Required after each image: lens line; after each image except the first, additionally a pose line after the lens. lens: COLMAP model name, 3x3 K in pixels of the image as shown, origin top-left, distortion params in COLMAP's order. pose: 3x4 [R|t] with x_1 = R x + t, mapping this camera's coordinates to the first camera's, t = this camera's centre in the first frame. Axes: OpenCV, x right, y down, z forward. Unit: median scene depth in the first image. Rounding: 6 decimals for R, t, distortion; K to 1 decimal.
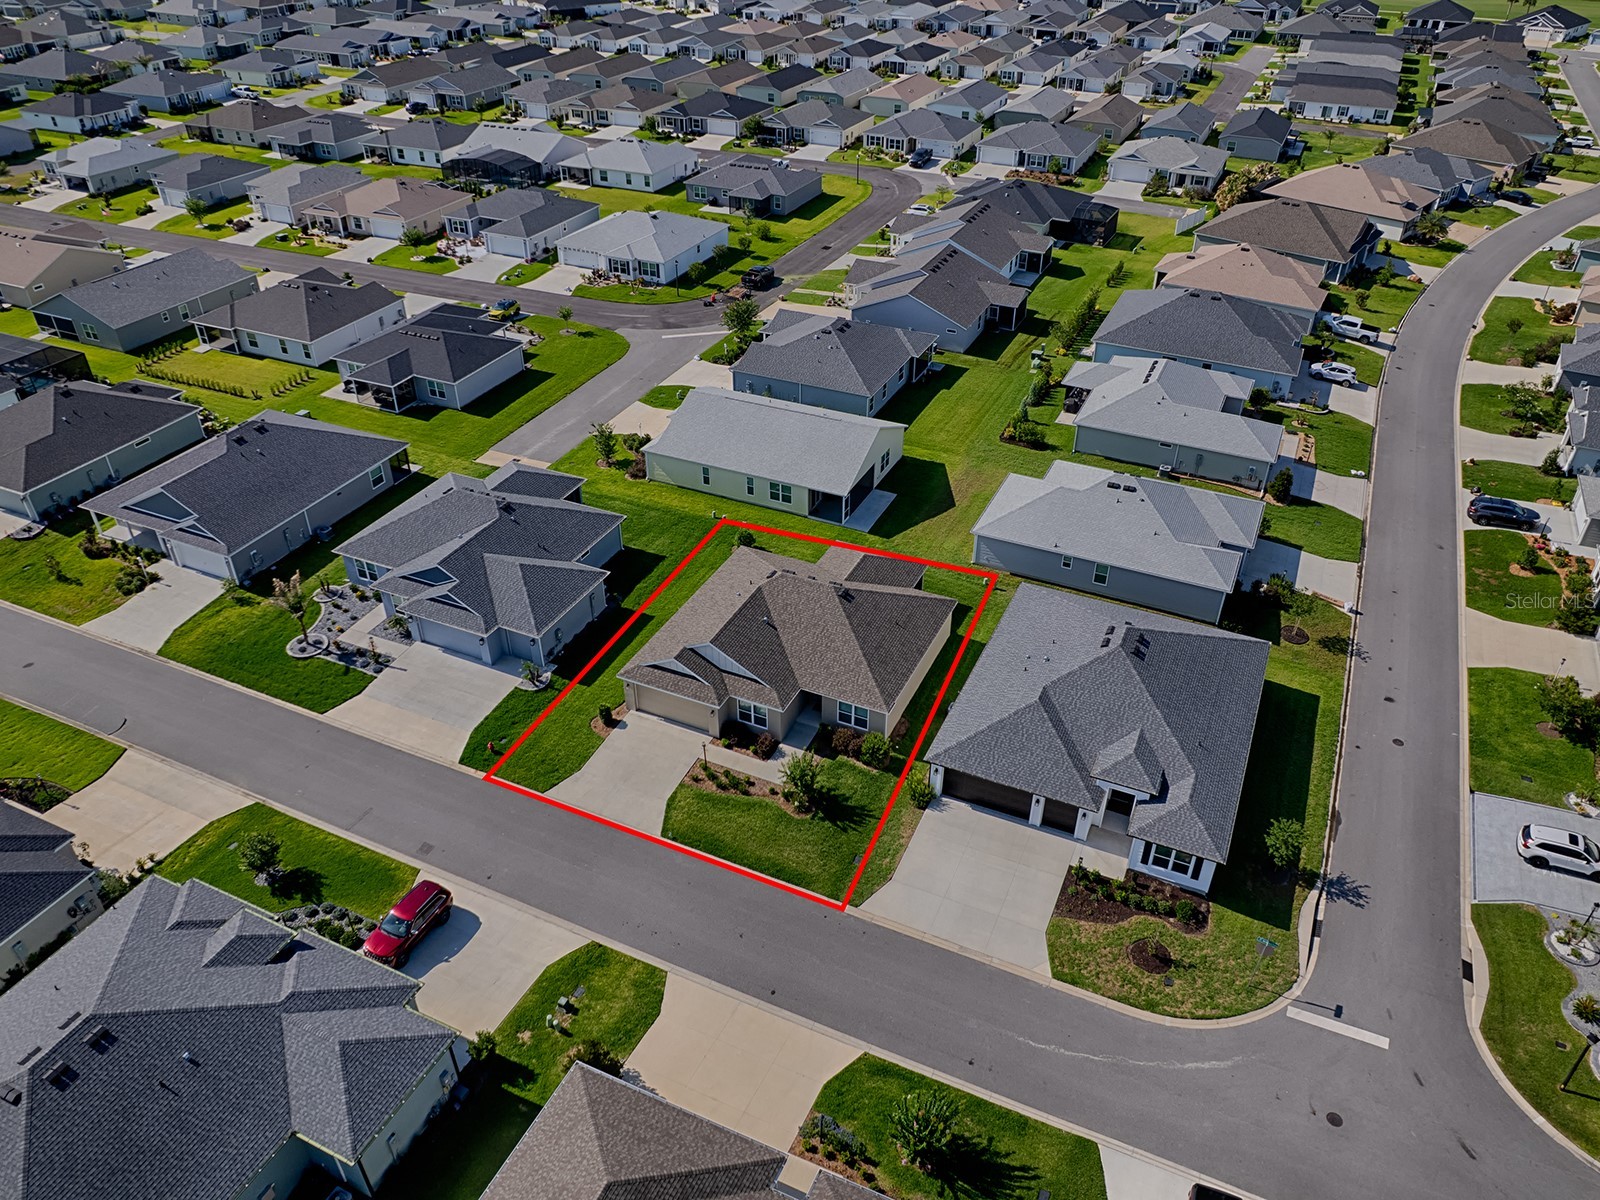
lens RADIAL K [[1149.1, 0, 806.3], [0, 1149.1, 622.6], [0, 0, 1]] dist [-0.080865, 0.075117]
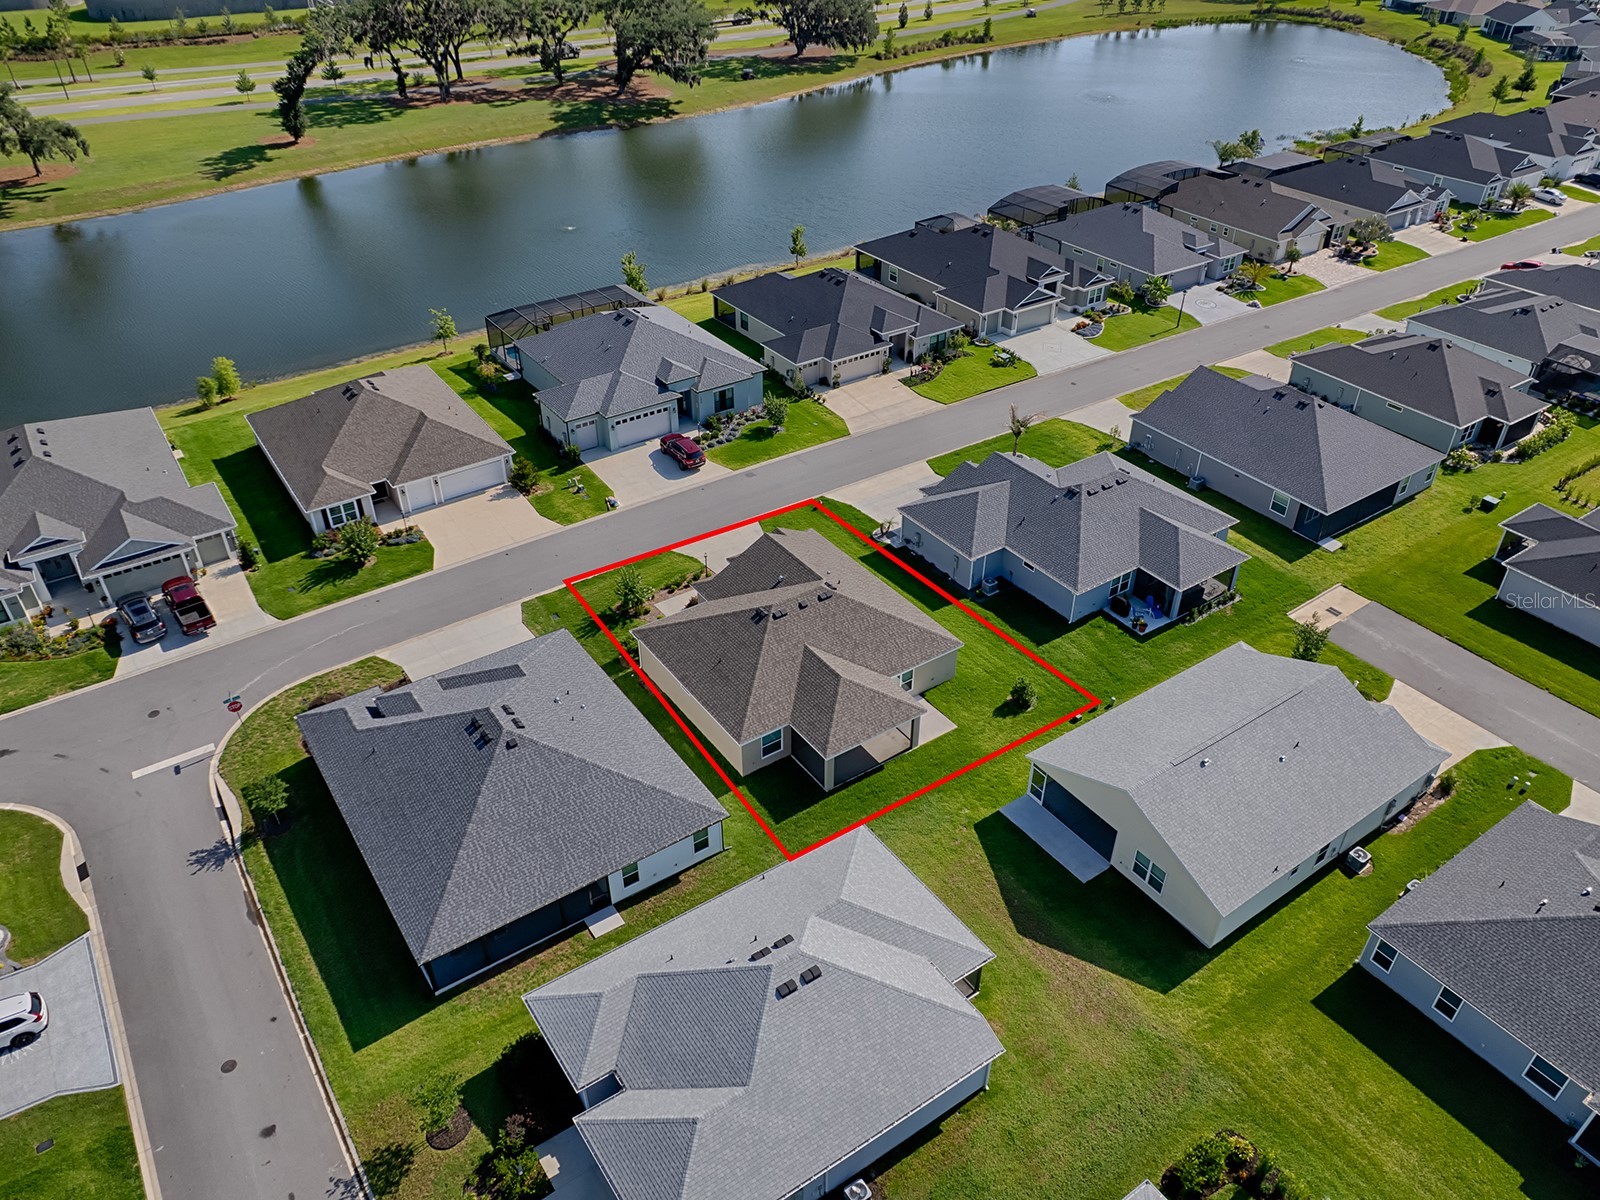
lens RADIAL K [[1149.1, 0, 806.3], [0, 1149.1, 622.6], [0, 0, 1]] dist [-0.080865, 0.075117]
pose [[-0.510781, 0.501744, -0.698108, 0.540374], [-0.503315, 0.483796, 0.715972, -0.571104], [0.696977, 0.717073, 0.005421, 0.815664]]
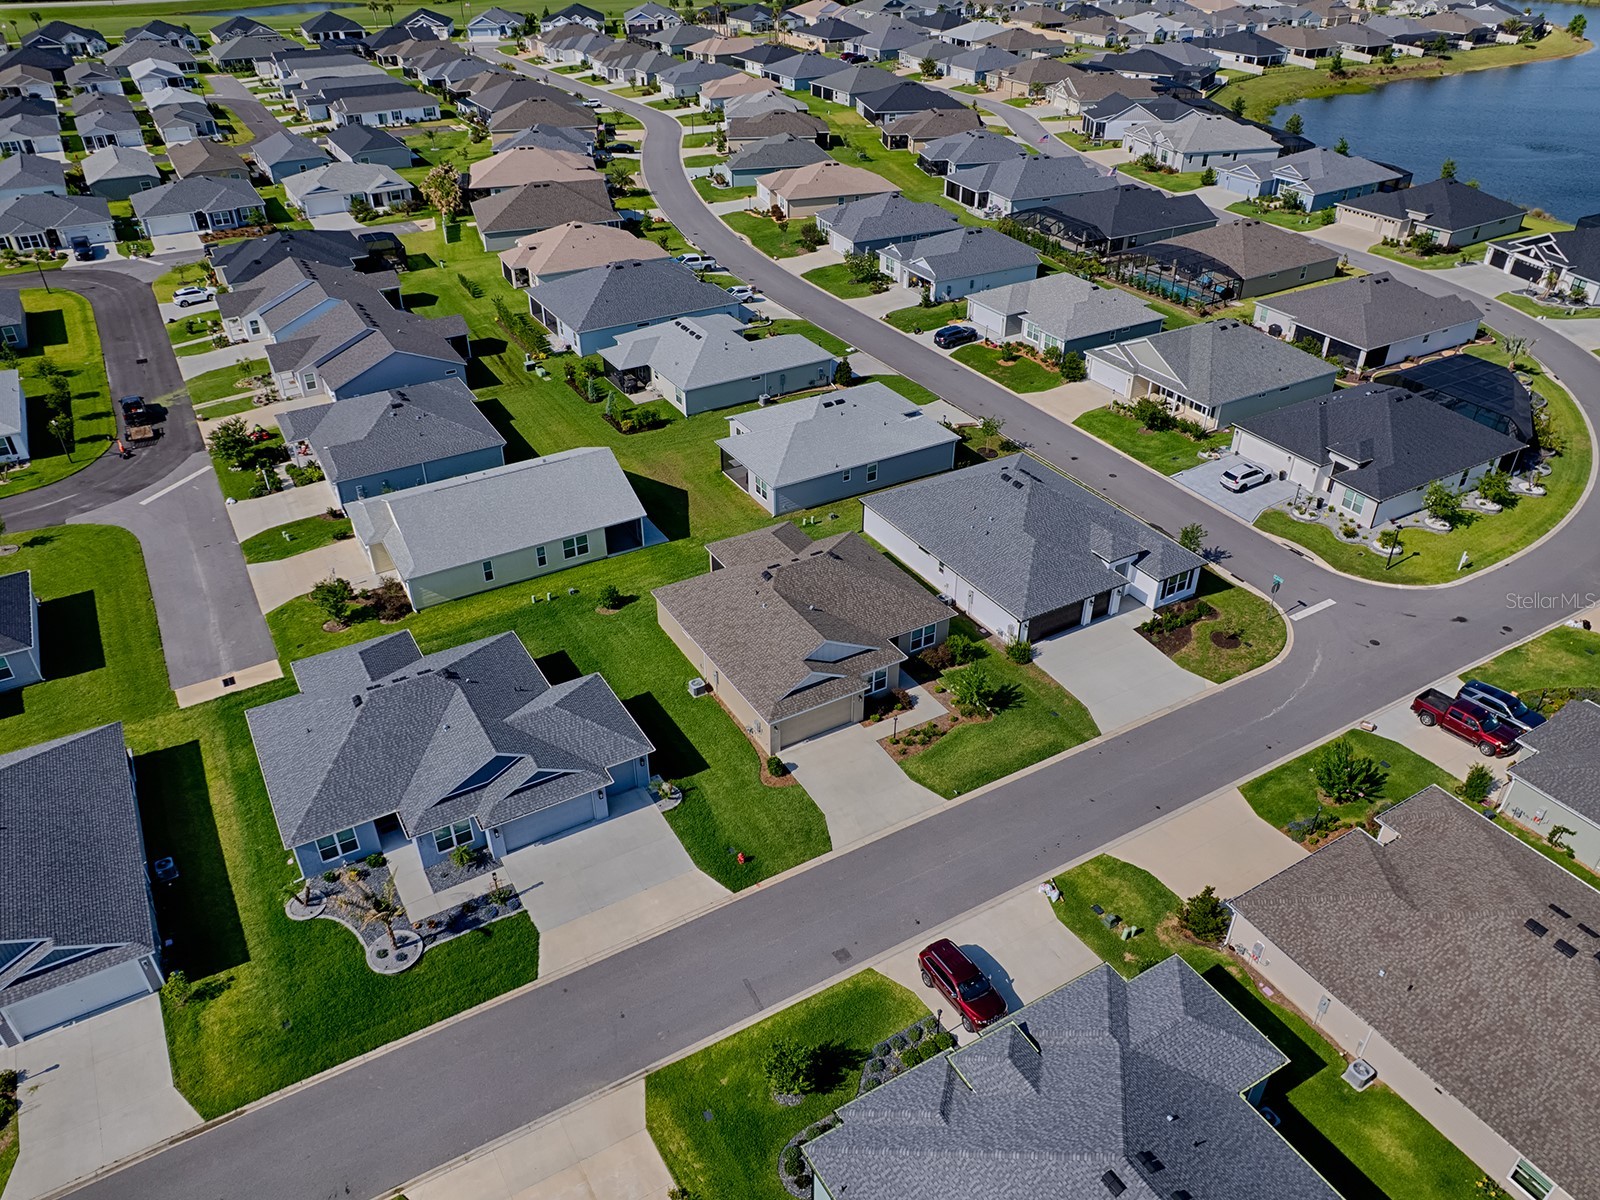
lens RADIAL K [[1149.1, 0, 806.3], [0, 1149.1, 622.6], [0, 0, 1]] dist [-0.080865, 0.075117]
pose [[0.569059, -0.465319, 0.677975, -0.580830], [0.477063, 0.858371, 0.188708, -0.146652], [-0.669763, 0.216050, 0.710450, 0.219099]]
